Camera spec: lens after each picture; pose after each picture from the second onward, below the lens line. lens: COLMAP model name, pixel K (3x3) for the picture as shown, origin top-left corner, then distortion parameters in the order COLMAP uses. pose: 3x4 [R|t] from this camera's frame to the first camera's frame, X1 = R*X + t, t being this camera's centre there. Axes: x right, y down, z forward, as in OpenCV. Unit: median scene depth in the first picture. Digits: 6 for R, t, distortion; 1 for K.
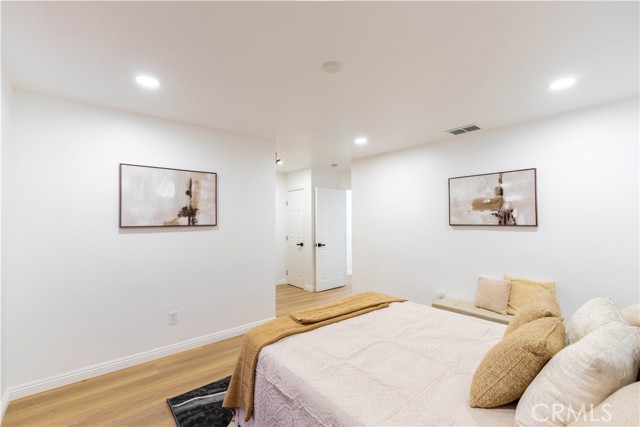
lens RADIAL K [[281.9, 0, 321.5], [0, 281.9, 214.5], [0, 0, 1]] dist [-0.010626, 0.000502]
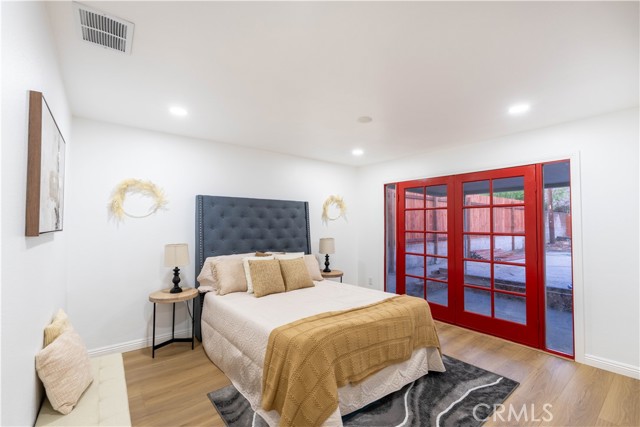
lens RADIAL K [[281.9, 0, 321.5], [0, 281.9, 214.5], [0, 0, 1]] dist [-0.010626, 0.000502]
pose [[-0.998796, 0.002849, 0.048974, 0.129579], [0.000004, 0.998317, -0.058001, 0.042760], [-0.049057, -0.057931, -0.997115, 1.616993]]
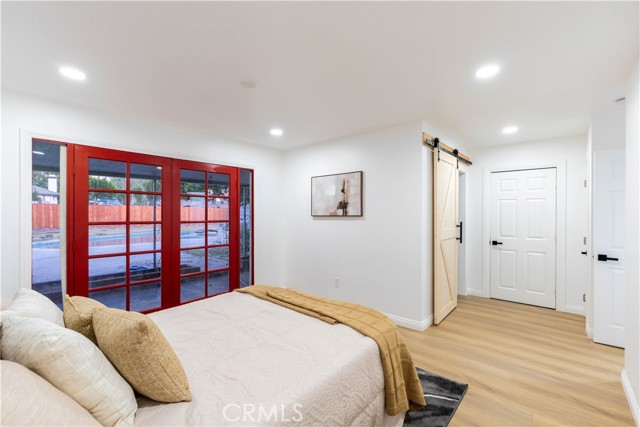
lens RADIAL K [[281.9, 0, 321.5], [0, 281.9, 214.5], [0, 0, 1]] dist [-0.010626, 0.000502]
pose [[0.142652, 0.007488, -0.989745, 0.826921], [0.018324, 0.999780, 0.010205, 0.018664], [0.989603, -0.019592, 0.142484, 0.731936]]
